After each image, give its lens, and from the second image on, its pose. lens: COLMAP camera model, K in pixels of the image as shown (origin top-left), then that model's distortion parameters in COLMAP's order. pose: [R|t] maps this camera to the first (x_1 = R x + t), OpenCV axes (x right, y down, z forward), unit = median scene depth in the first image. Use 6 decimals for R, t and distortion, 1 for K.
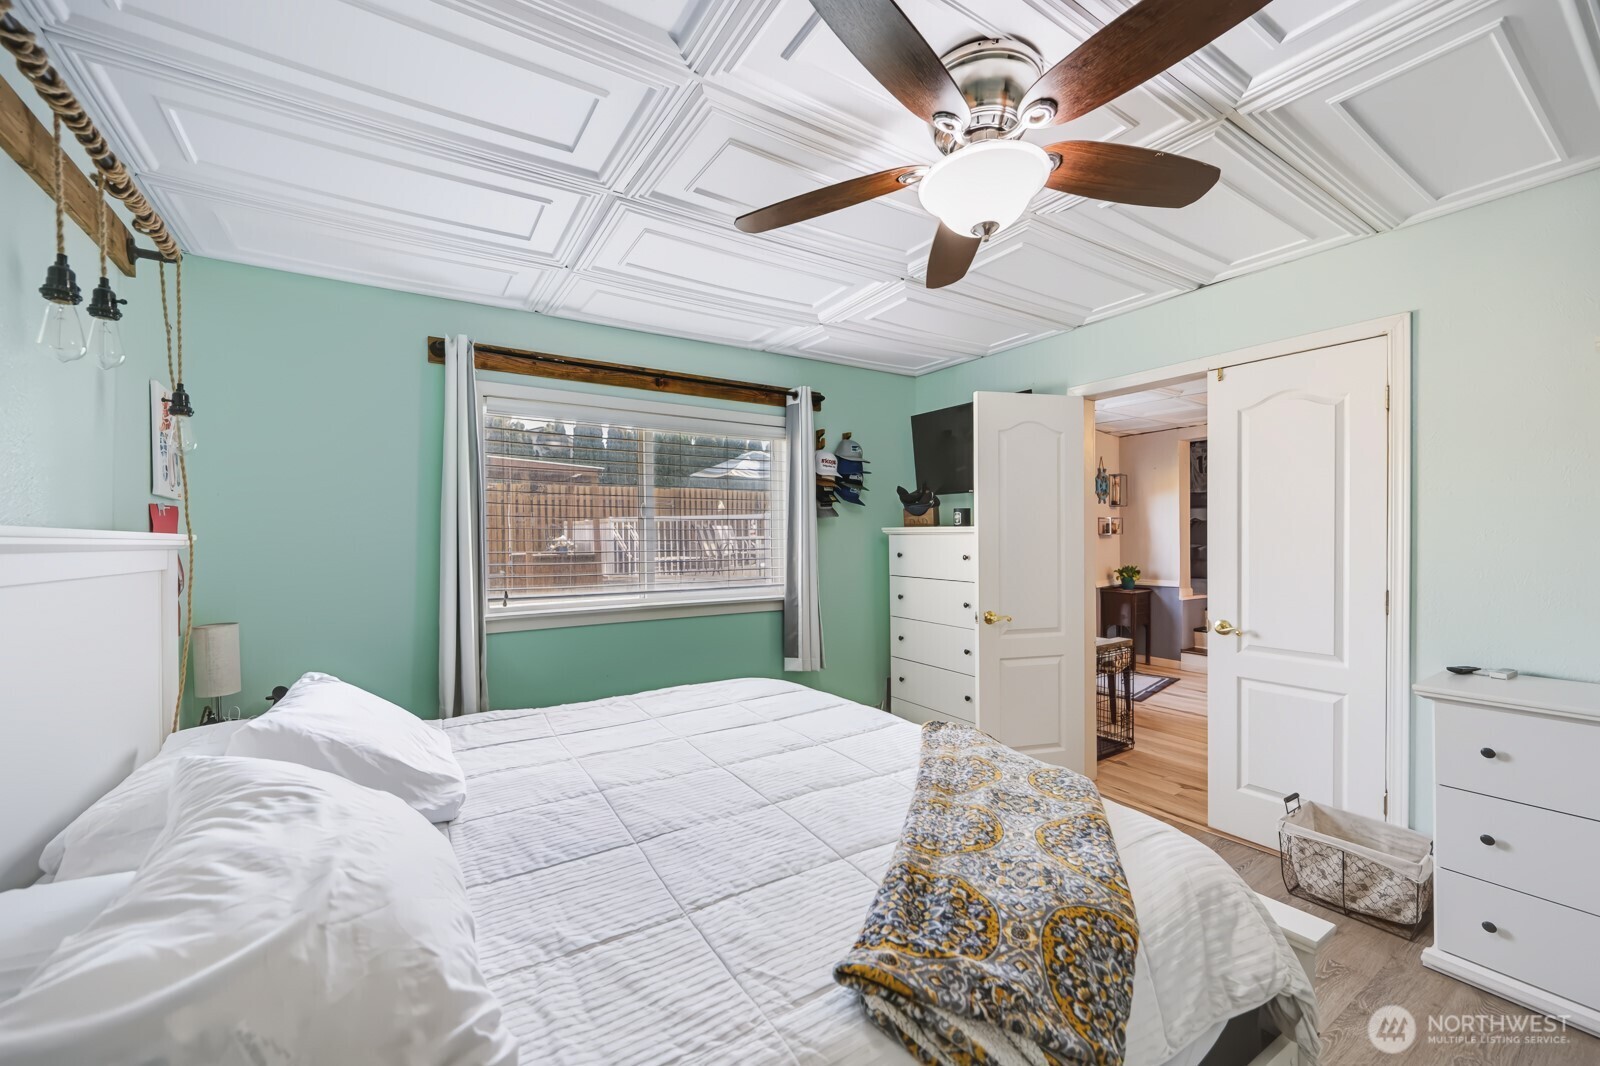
lens RADIAL K [[642.4, 0, 795.7], [0, 642.4, 540.5], [0, 0, 1]] dist [-0.003630, 0.000550]
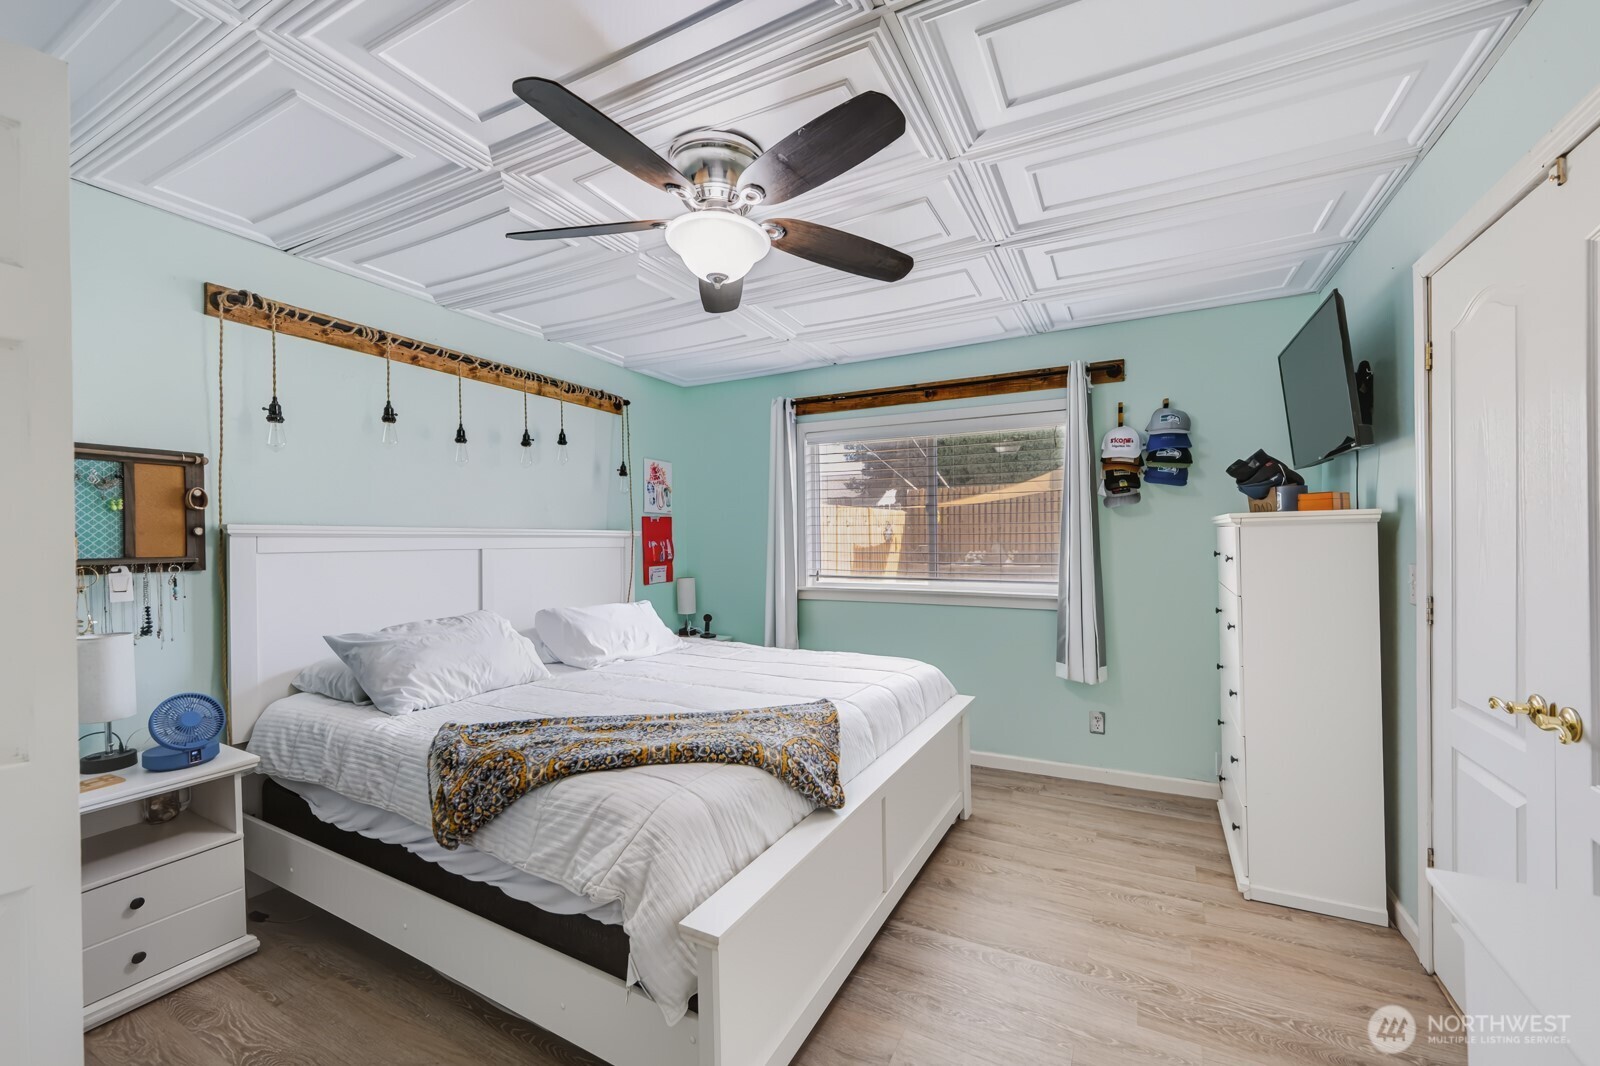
lens RADIAL K [[642.4, 0, 792.4], [0, 642.4, 538.5], [0, 0, 1]] dist [-0.003630, 0.000550]
pose [[0.478284, 0.003310, -0.878199, 0.604960], [-0.001653, 0.999995, 0.002869, 0.004307], [0.878204, 0.000079, 0.478287, 0.227993]]
